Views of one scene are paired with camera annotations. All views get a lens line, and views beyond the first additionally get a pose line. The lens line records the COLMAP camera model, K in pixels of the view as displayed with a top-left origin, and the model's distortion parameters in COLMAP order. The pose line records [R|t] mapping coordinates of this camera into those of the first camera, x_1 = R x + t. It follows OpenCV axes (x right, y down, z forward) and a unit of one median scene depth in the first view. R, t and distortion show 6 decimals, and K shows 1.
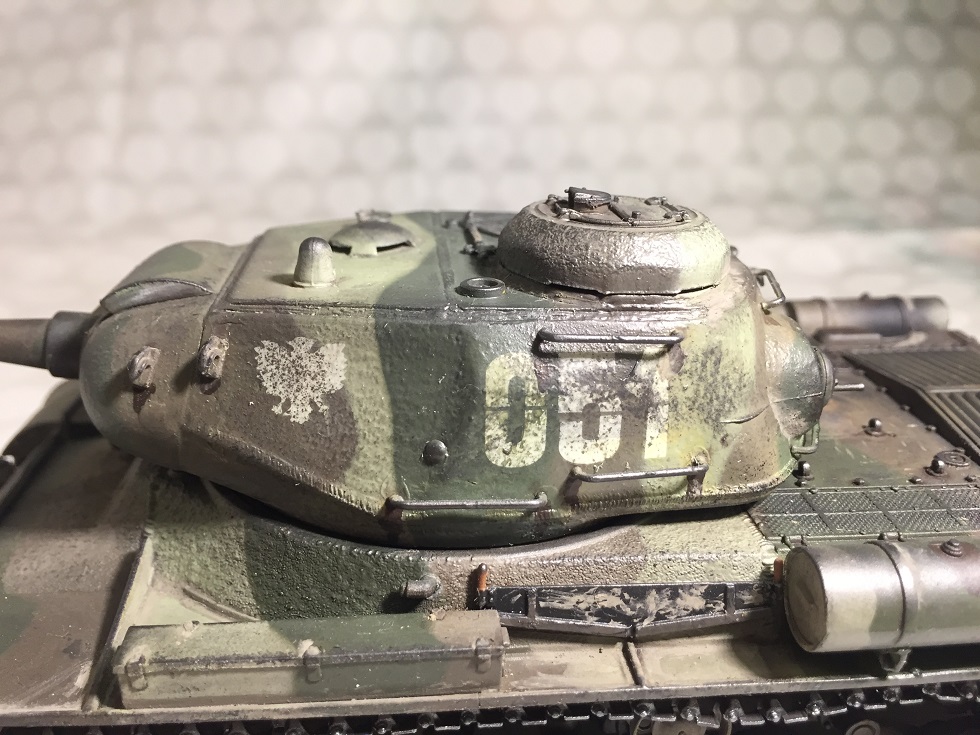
lens RADIAL K [[948.3, 0, 487.3], [0, 948.3, 362.3], [0, 0, 1]] dist [-0.003937, 0.000000]
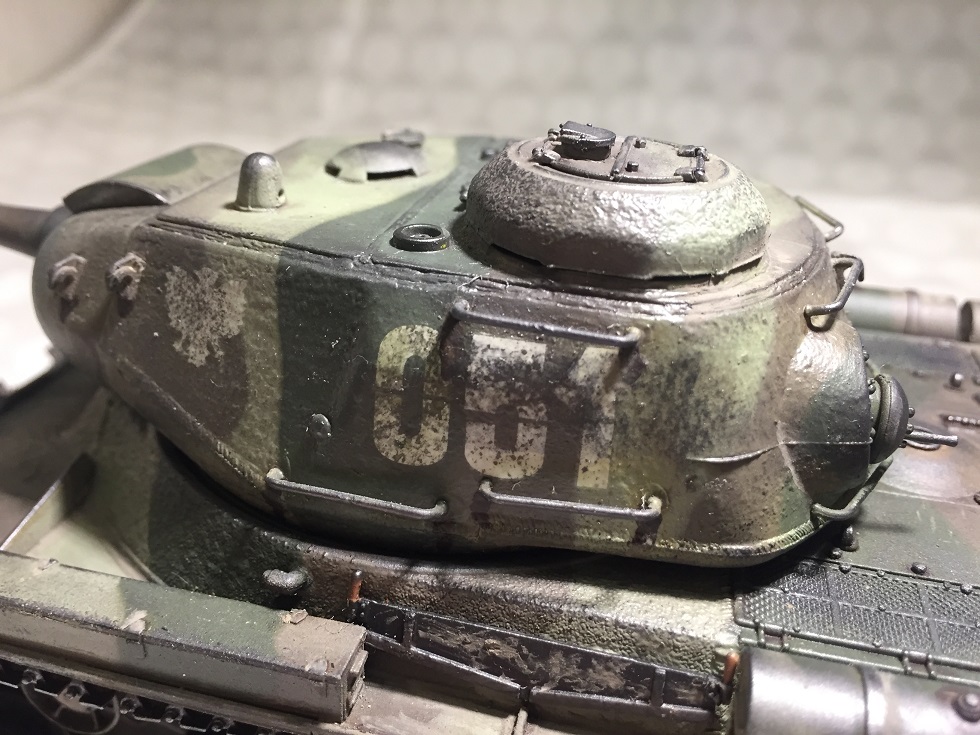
lens RADIAL K [[948.3, 0, 491.3], [0, 948.3, 373.8], [0, 0, 1]] dist [-0.003937, 0.000000]
pose [[0.941573, 0.170465, -0.290487, 0.312359], [-0.143224, 0.983246, 0.112754, -0.066160], [0.304841, -0.064562, 0.950213, 0.253592]]
